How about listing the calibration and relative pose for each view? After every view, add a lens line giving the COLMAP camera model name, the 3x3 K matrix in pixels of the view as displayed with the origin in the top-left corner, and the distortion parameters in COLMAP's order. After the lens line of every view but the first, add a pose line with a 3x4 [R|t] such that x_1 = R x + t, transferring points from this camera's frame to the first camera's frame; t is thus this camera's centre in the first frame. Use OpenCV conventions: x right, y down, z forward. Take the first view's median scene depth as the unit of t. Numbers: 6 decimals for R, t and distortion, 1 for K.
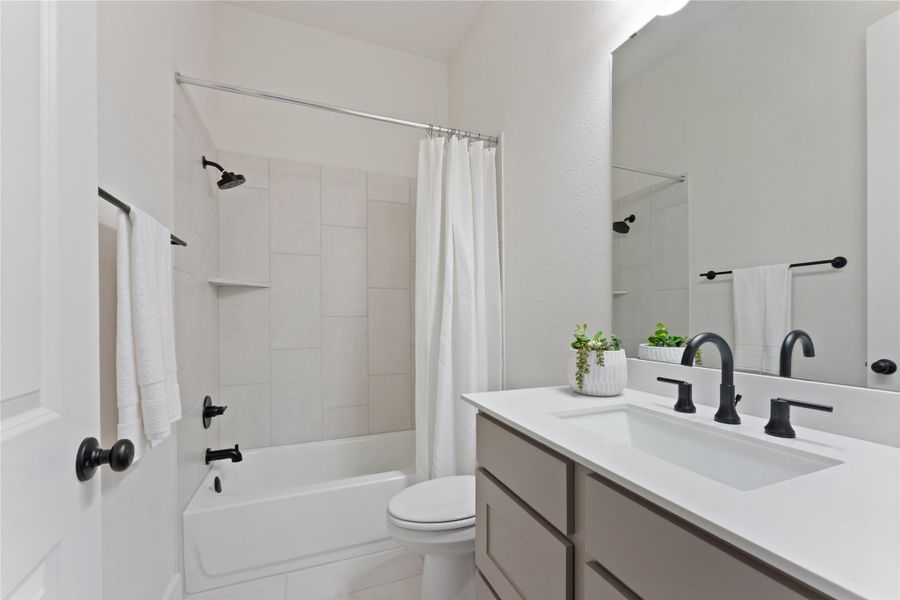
lens RADIAL K [[369.2, 0, 456.7], [0, 369.2, 318.7], [0, 0, 1]] dist [0.000634, 0.000132]
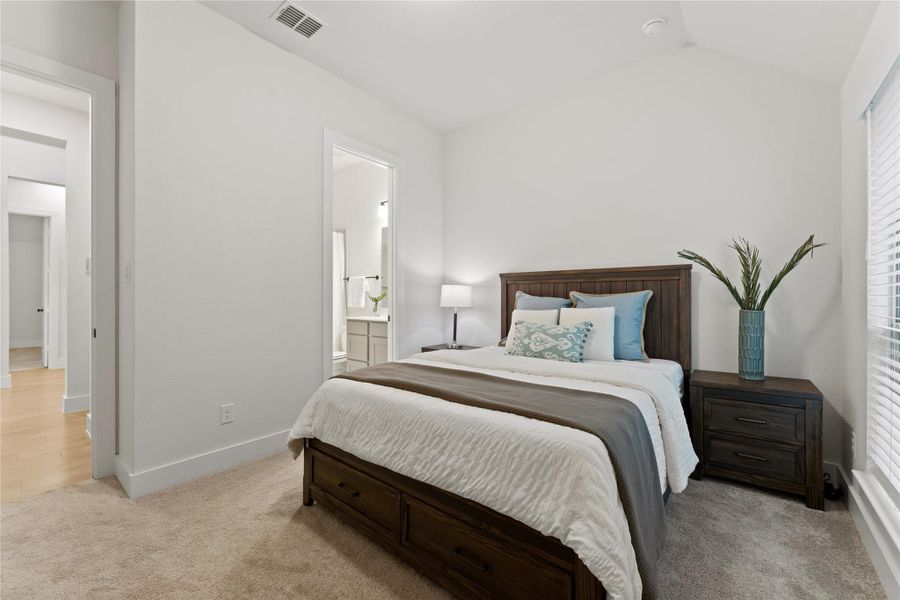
lens RADIAL K [[358.8, 0, 448.5], [0, 358.8, 299.5], [0, 0, 1]] dist [-0.002013, -0.000242]
pose [[0.882156, 0.002889, 0.470949, -0.894424], [-0.000990, 0.999990, -0.004281, 0.039066], [-0.470957, 0.003311, 0.882150, -3.306016]]
